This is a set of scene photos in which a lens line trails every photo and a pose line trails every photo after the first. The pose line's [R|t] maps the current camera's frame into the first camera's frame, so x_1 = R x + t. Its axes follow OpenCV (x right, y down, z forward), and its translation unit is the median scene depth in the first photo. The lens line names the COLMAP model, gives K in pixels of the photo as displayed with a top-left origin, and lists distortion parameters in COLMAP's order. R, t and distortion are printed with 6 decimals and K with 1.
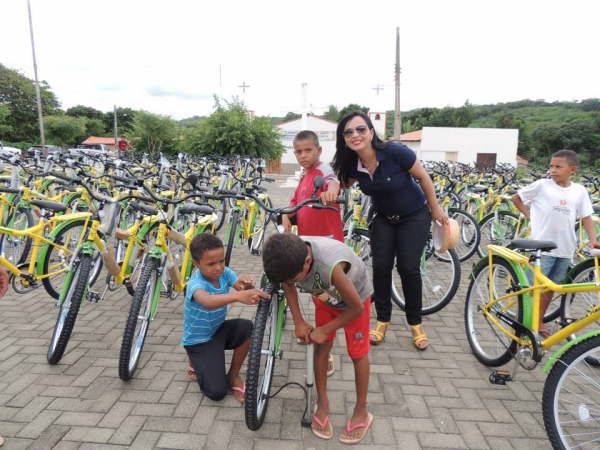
lens RADIAL K [[426.6, 0, 299.4], [0, 426.6, 223.5], [0, 0, 1]] dist [-0.028394, 0.007137]
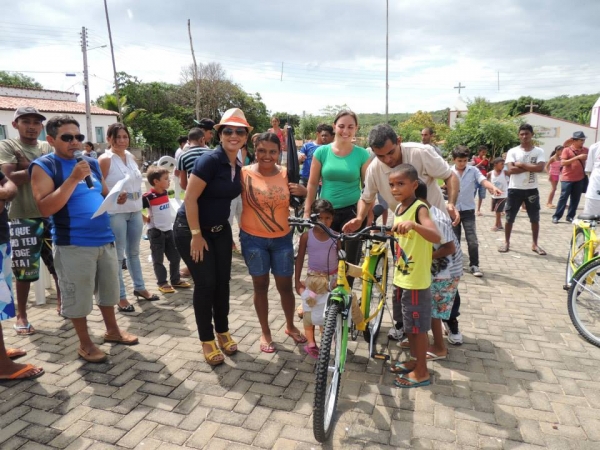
lens RADIAL K [[426.6, 0, 300.0], [0, 426.6, 228.9], [0, 0, 1]] dist [-0.028394, 0.007137]
pose [[0.964420, 0.016466, -0.263860, -0.181132], [-0.011907, 0.999751, 0.018870, 0.003908], [0.264105, -0.015057, 0.964376, -0.075352]]
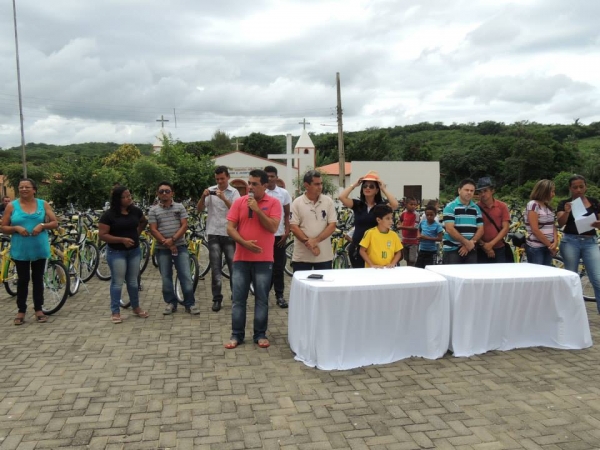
lens RADIAL K [[519.5, 0, 299.8], [0, 519.5, 225.9], [0, 0, 1]] dist [-0.009618, -0.020378]
pose [[0.969071, -0.045756, 0.242503, -0.099747], [0.066208, 0.994841, -0.076866, 0.007008], [-0.237735, 0.090544, 0.967101, -0.103669]]
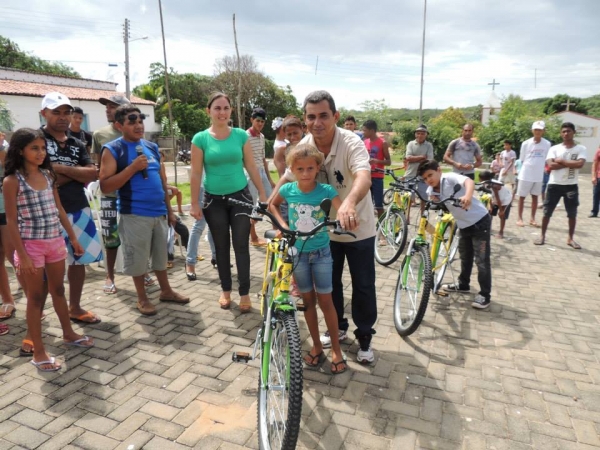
lens RADIAL K [[426.6, 0, 300.3], [0, 426.6, 225.0], [0, 0, 1]] dist [-0.028394, 0.007137]
pose [[0.947227, 0.052293, -0.316270, -0.184315], [-0.046107, 0.998571, 0.027017, 0.005814], [0.317231, -0.011009, 0.948284, -0.084098]]
